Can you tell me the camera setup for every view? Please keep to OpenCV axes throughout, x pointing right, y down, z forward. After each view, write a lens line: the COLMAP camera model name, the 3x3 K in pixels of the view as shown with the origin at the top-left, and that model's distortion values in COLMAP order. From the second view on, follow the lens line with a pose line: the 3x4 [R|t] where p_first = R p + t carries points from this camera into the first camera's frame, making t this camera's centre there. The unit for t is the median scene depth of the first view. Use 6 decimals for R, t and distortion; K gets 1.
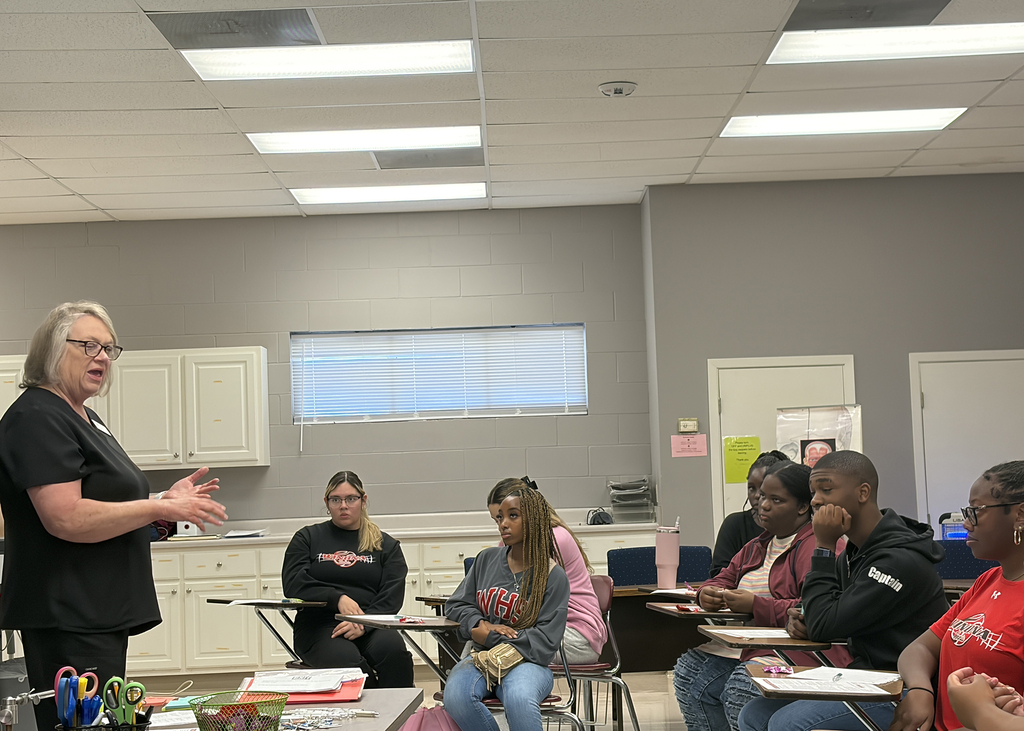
lens RADIAL K [[1877.7, 0, 512.0], [0, 1877.7, 365.5], [0, 0, 1]] dist [0.382070, -2.142919]
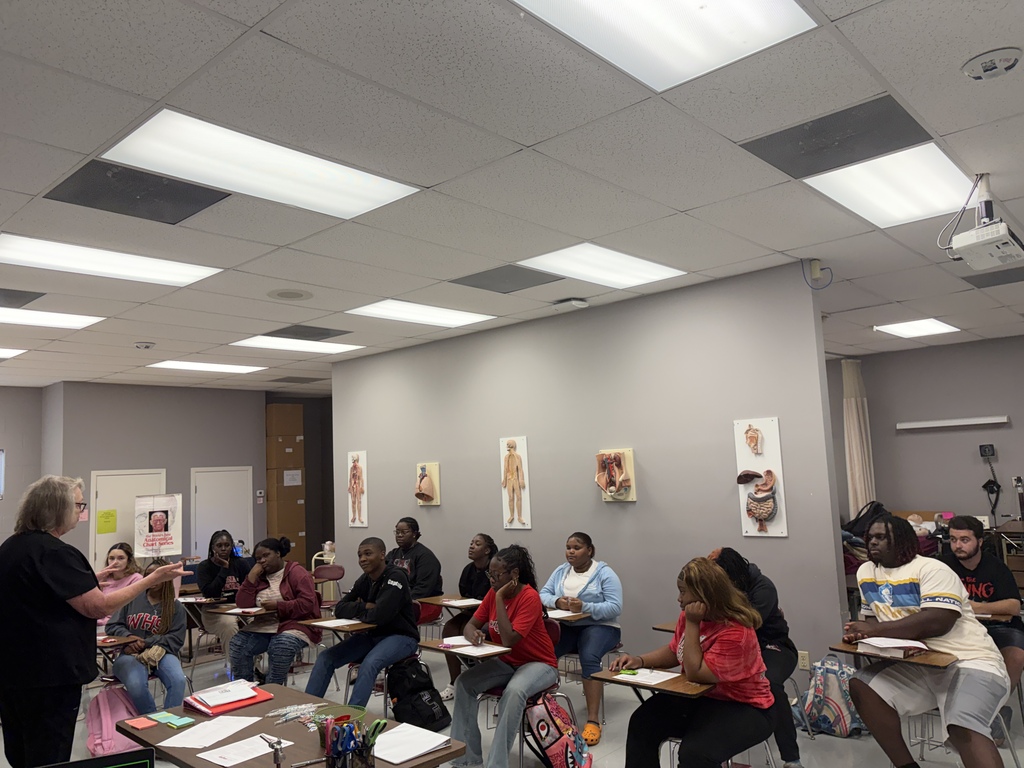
lens RADIAL K [[785.6, 0, 512.0], [0, 785.6, 384.0], [0, 0, 1]] dist [0.059685, -0.001525]
pose [[0.673354, 0.079493, 0.735034, -0.299295], [-0.020259, 0.995813, -0.089137, -0.038629], [-0.739043, 0.045129, 0.672145, 0.148404]]
